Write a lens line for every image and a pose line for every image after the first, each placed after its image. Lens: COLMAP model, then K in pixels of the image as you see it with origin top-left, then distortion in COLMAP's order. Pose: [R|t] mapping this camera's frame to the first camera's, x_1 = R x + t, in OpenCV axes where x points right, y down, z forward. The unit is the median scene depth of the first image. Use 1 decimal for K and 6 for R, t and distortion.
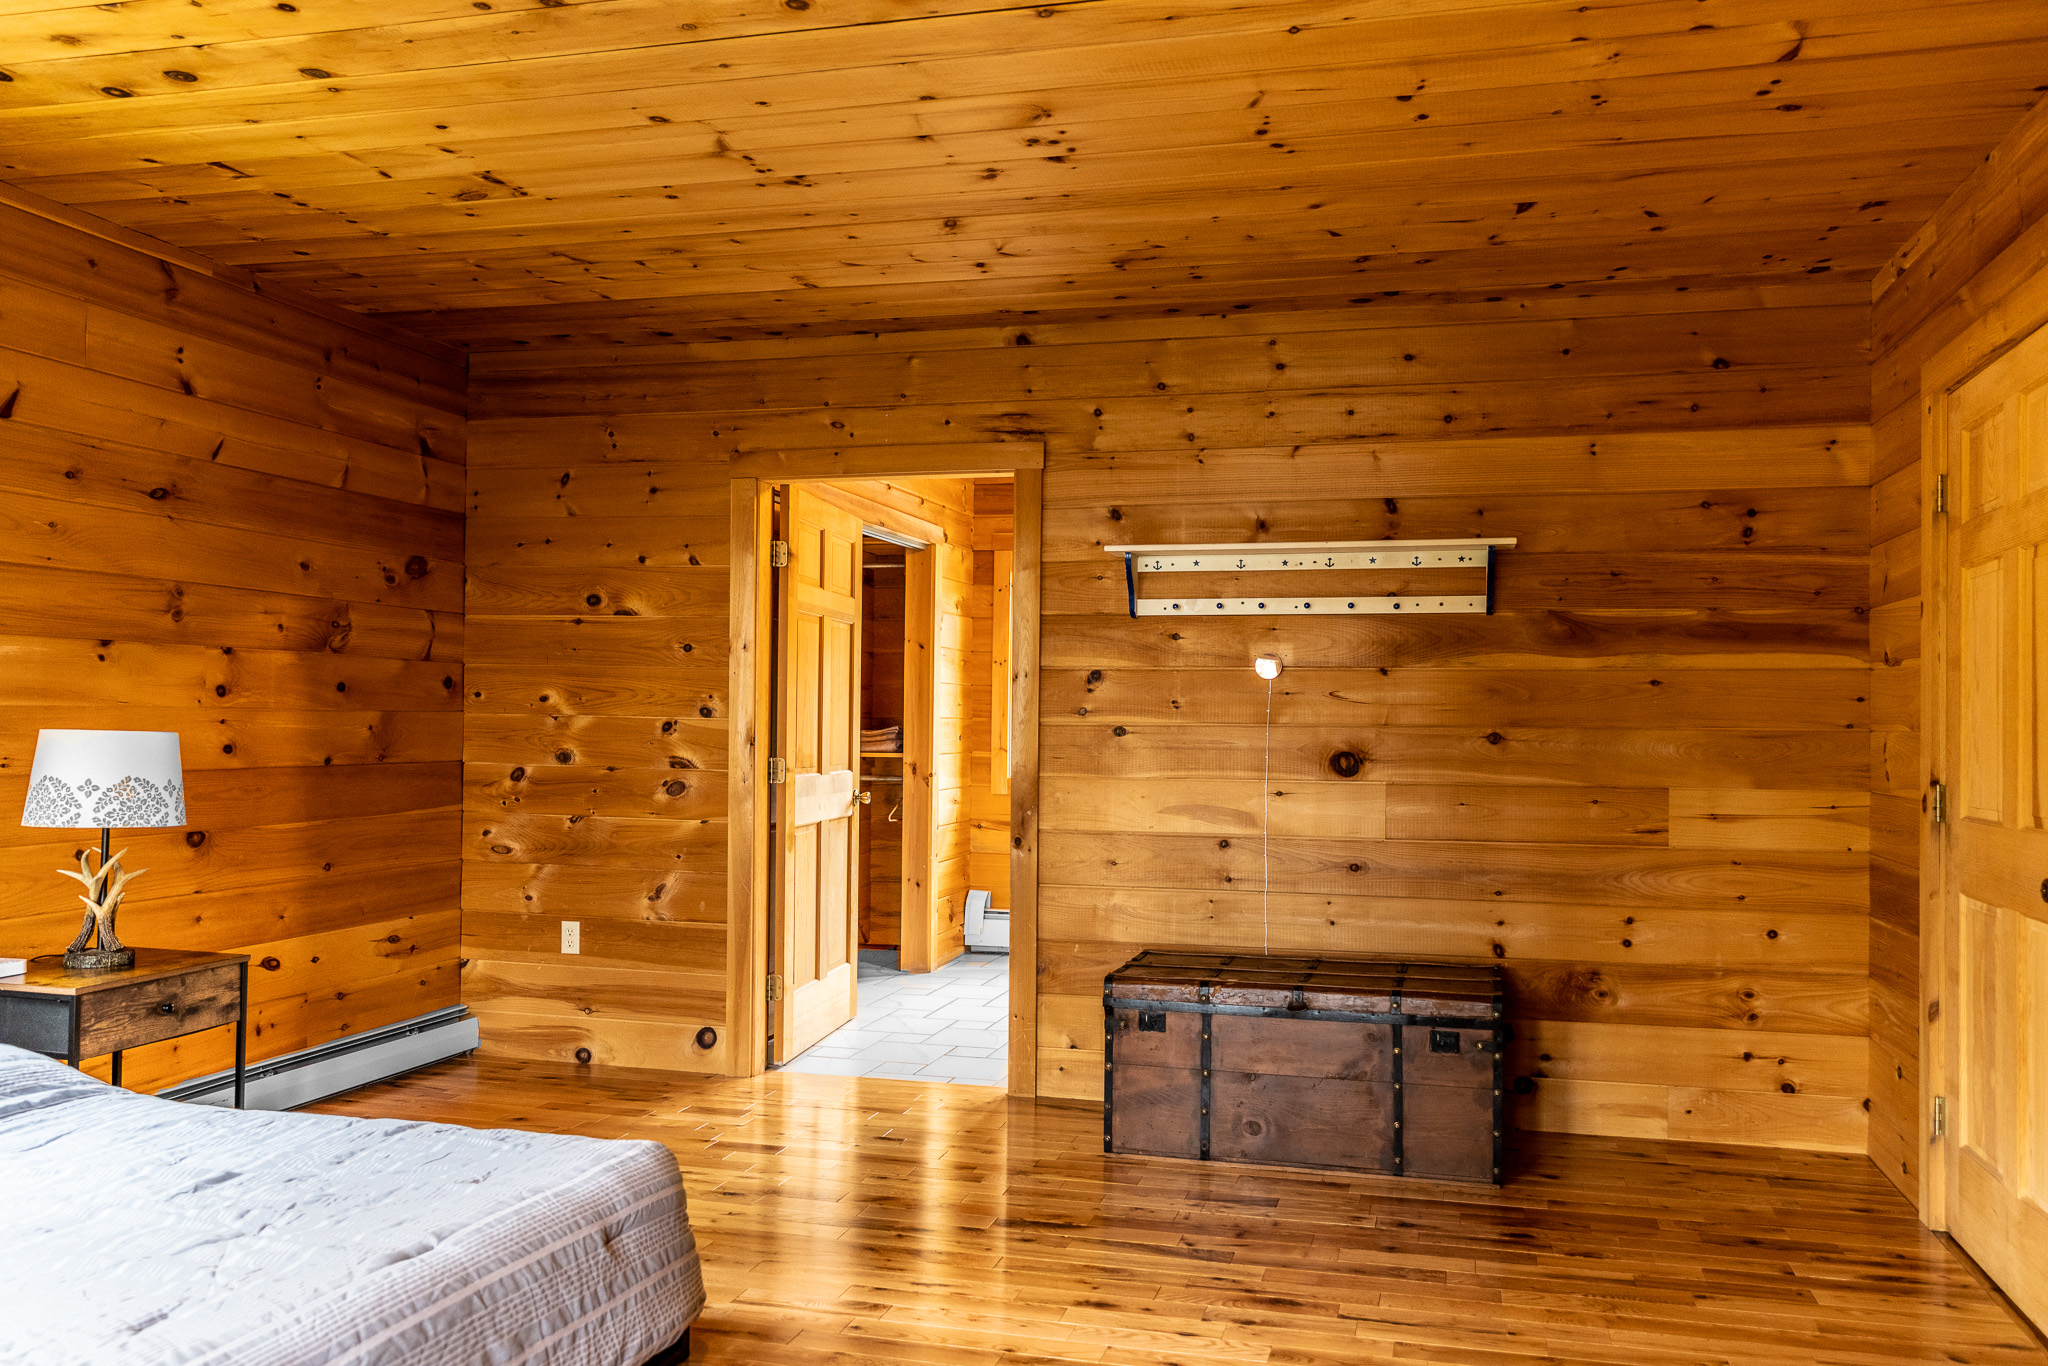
lens RADIAL K [[1569.0, 0, 1023.3], [0, 1569.0, 697.7], [0, 0, 1]] dist [0.003709, 0.002119]
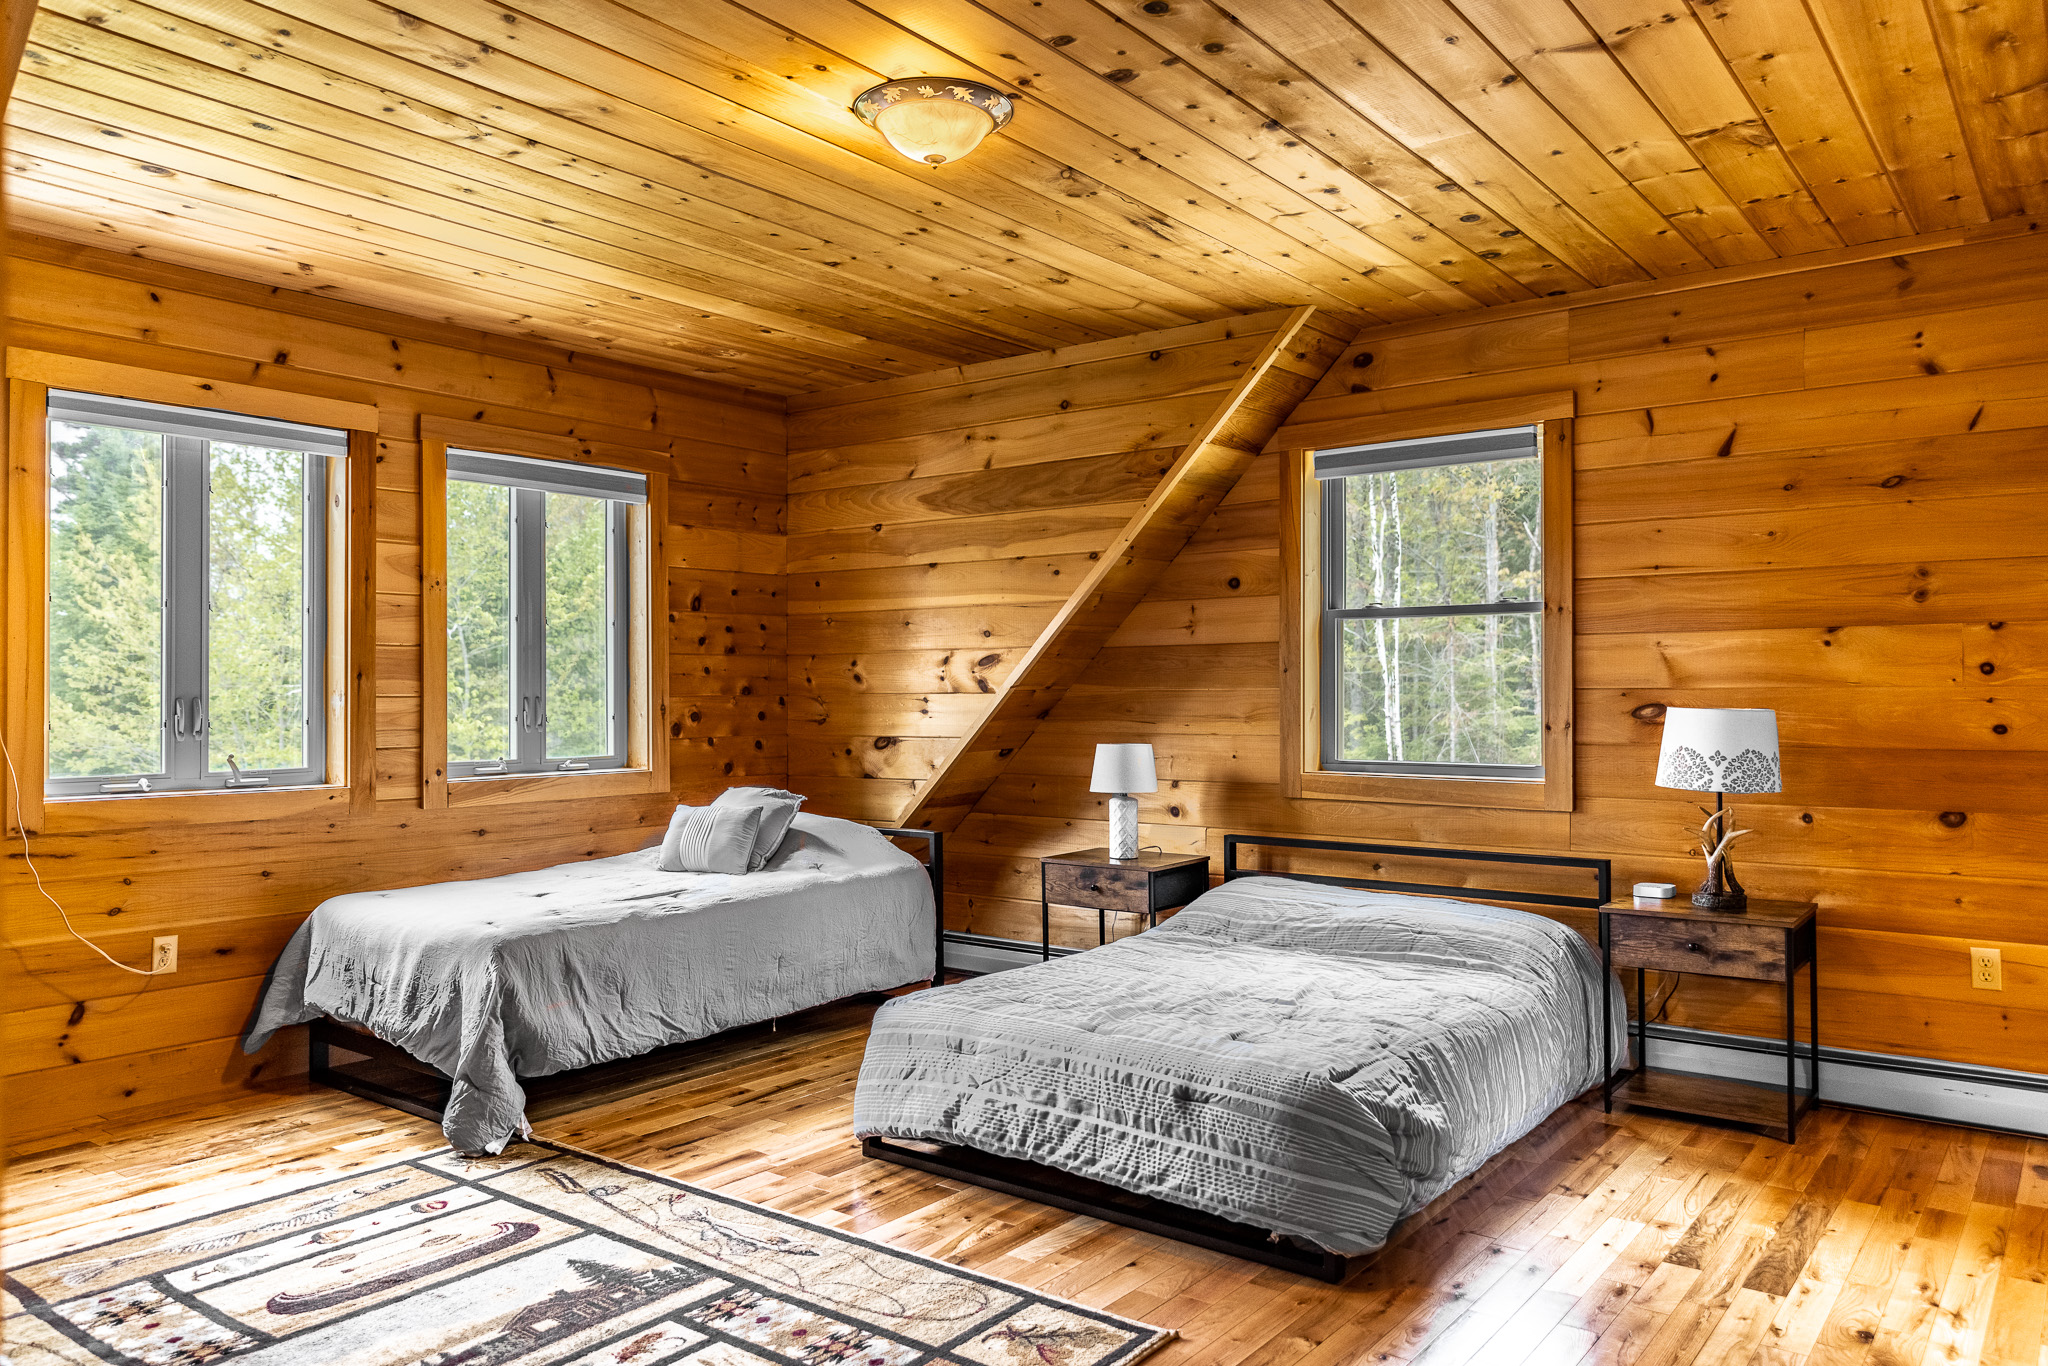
lens RADIAL K [[1460.7, 0, 1022.1], [0, 1460.7, 676.3], [0, 0, 1]] dist [0.003987, 0.001467]
pose [[-0.391637, -0.020341, -0.919895, 0.614903], [0.013787, 0.999514, -0.027971, 0.019787], [0.920017, -0.023637, -0.391166, 0.918516]]
